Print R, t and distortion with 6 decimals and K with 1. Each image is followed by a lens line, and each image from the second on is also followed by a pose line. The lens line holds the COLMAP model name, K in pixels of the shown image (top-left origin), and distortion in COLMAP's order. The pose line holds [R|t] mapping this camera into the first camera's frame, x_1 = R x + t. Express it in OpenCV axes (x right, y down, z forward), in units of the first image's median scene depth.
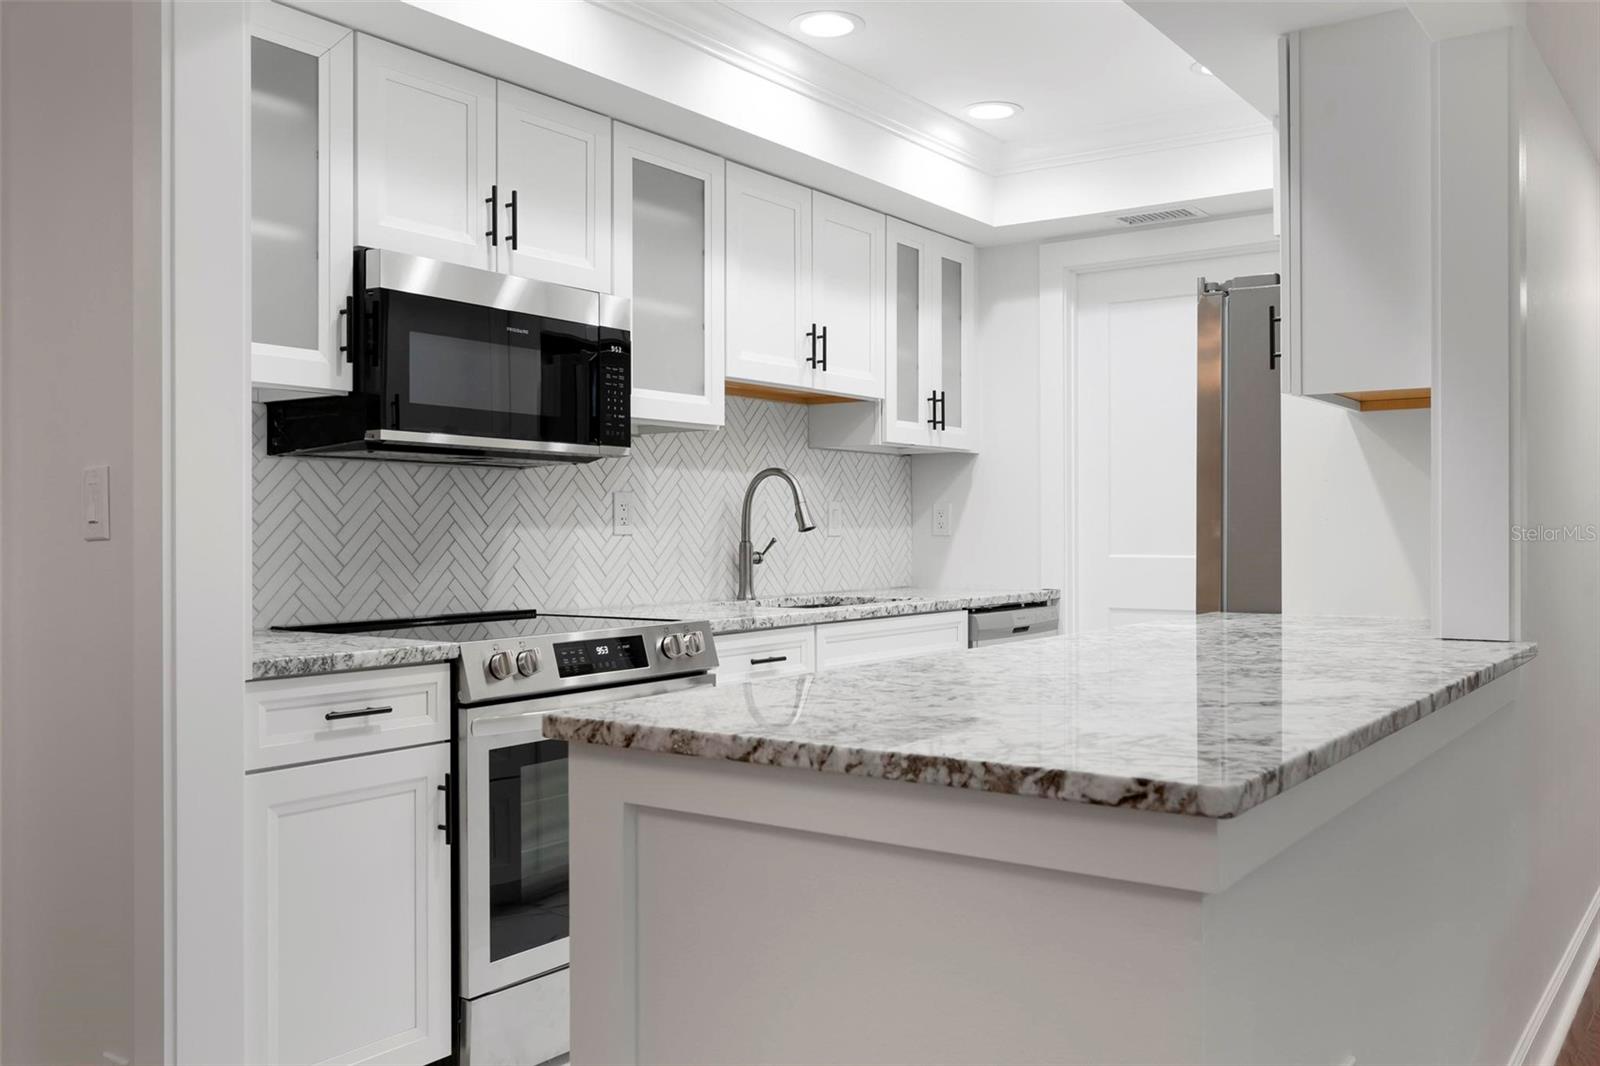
lens RADIAL K [[1367.6, 0, 800.0], [0, 1367.6, 533.0], [0, 0, 1]] dist [-0.011915, -0.003988]
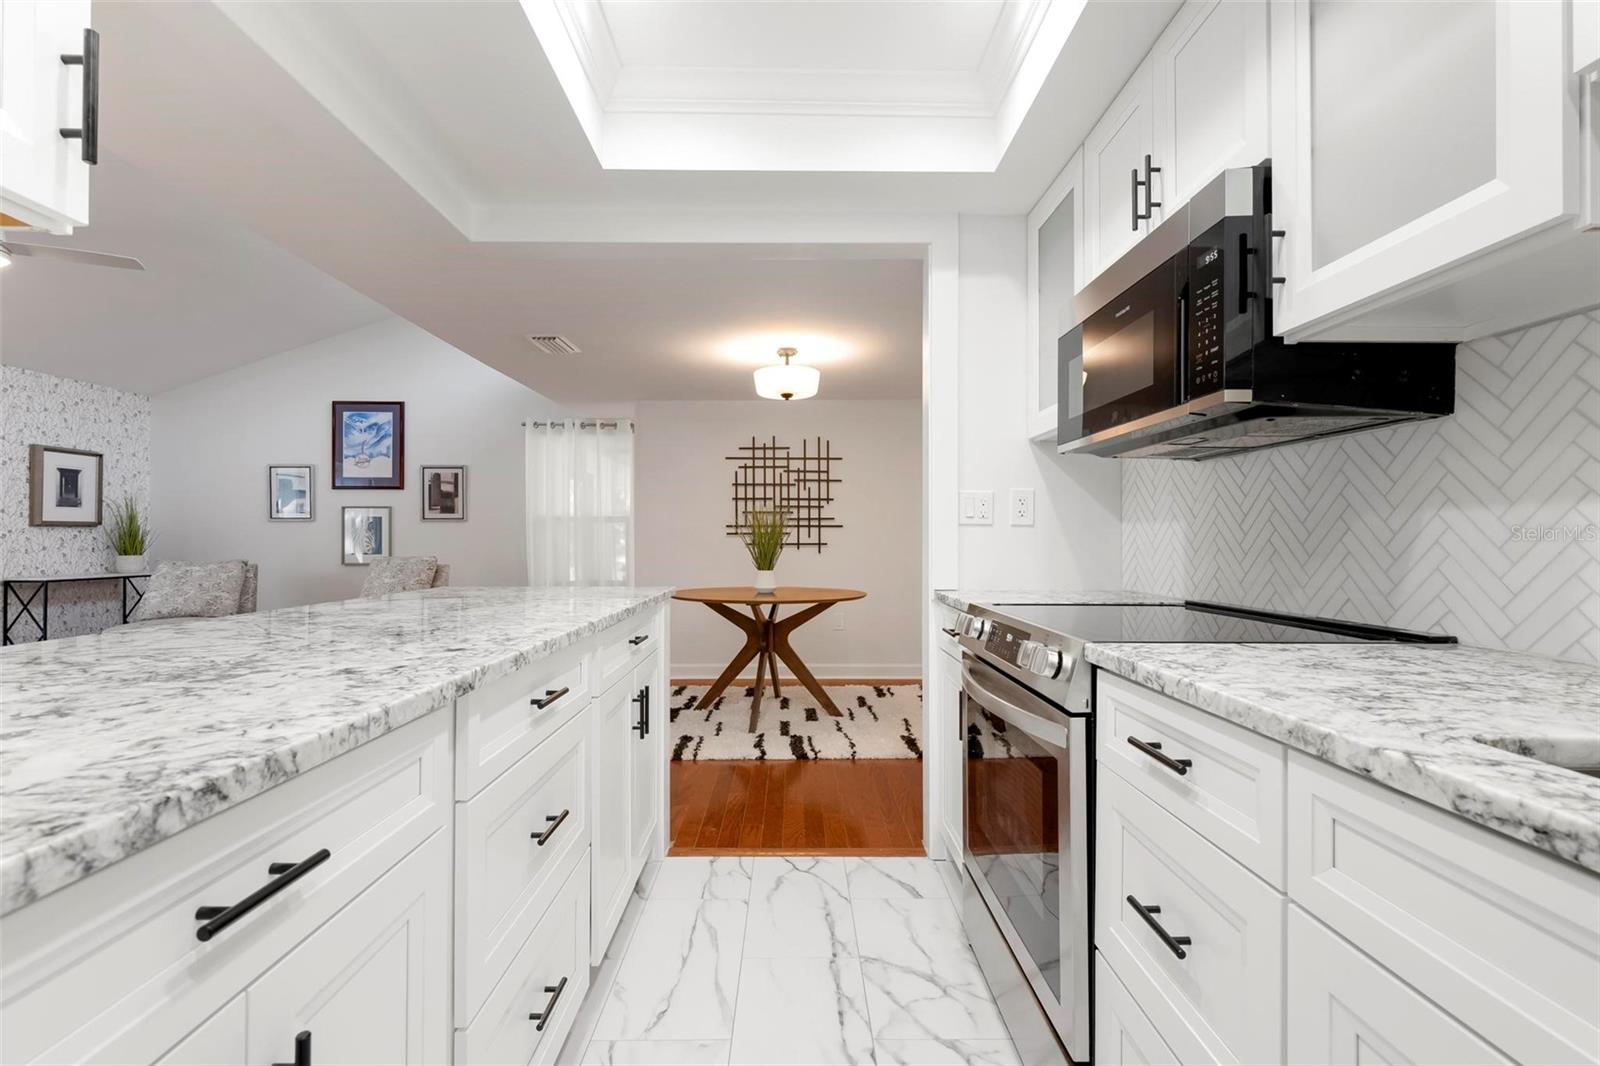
lens RADIAL K [[720.1, 0, 800.0], [0, 720.1, 533.0], [0, 0, 1]] dist [-0.001519, -0.000014]
pose [[-0.802898, -0.000784, -0.596117, 0.253581], [0.000953, 0.999996, -0.002598, 0.008547], [0.596116, -0.002654, -0.802894, 1.156592]]
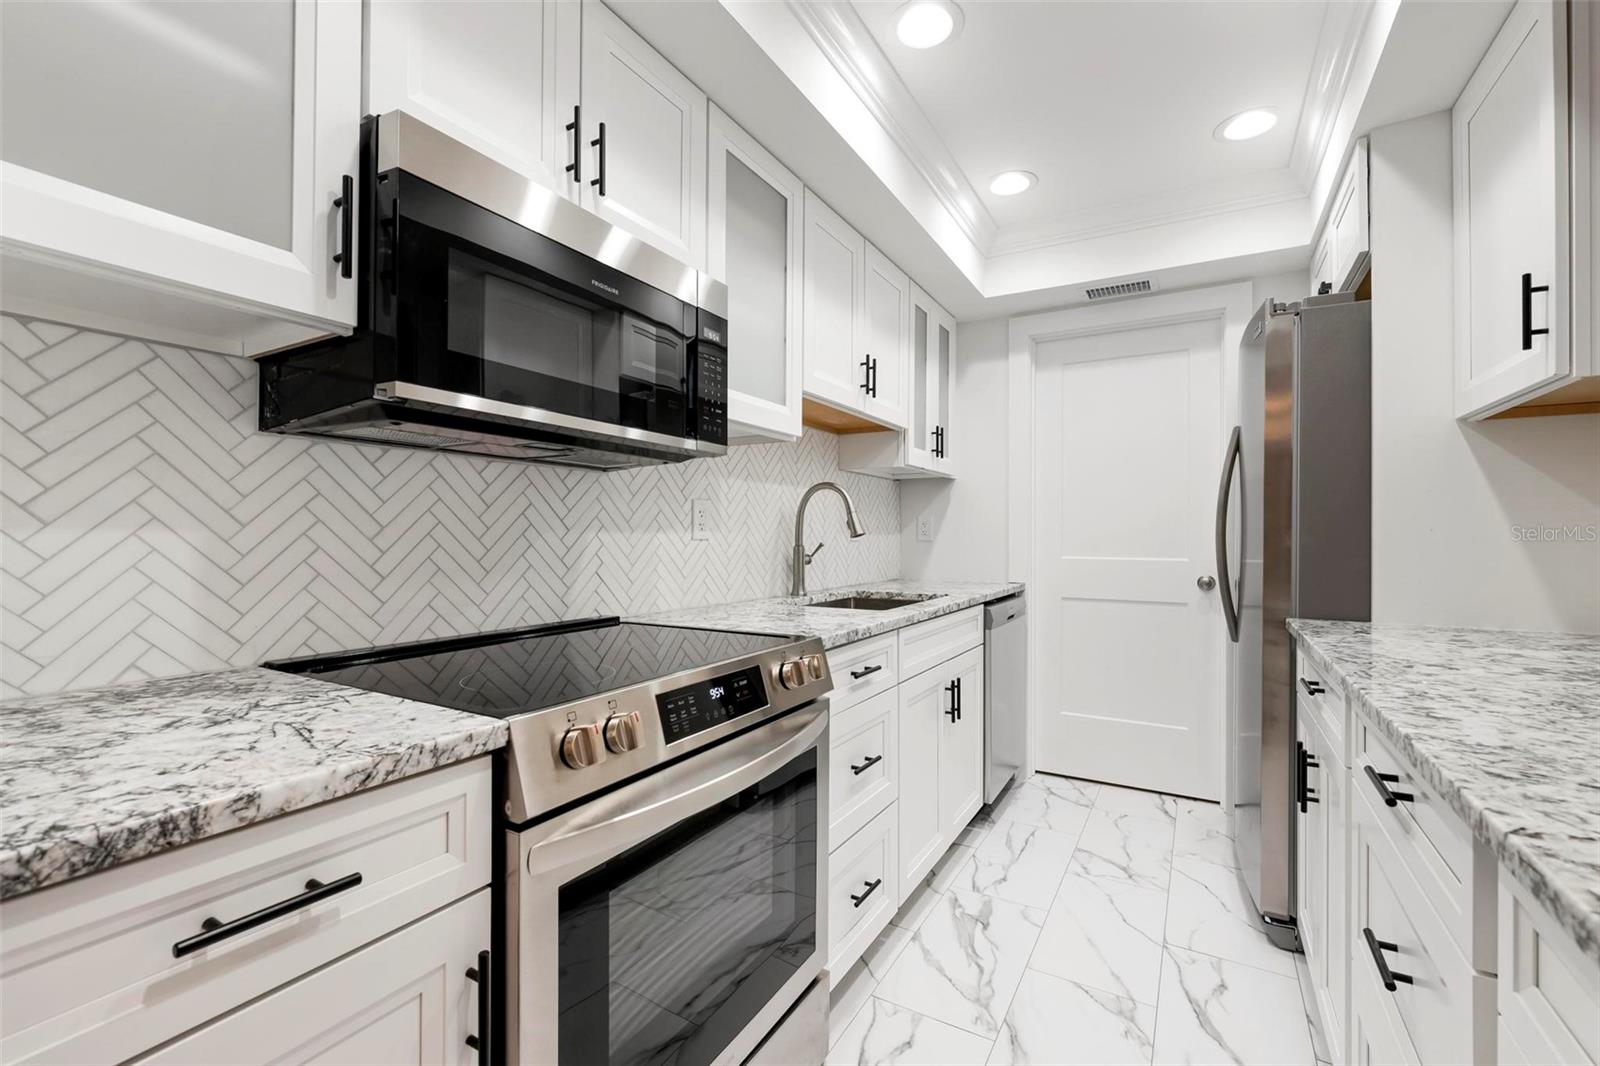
lens RADIAL K [[677.0, 0, 800.0], [0, 677.0, 533.0], [0, 0, 1]] dist [-0.000835, -0.000755]
pose [[0.995784, 0.006601, 0.091490, -0.116232], [-0.006023, 0.999960, -0.006593, -0.000932], [-0.091530, 0.006014, 0.995784, 0.538393]]
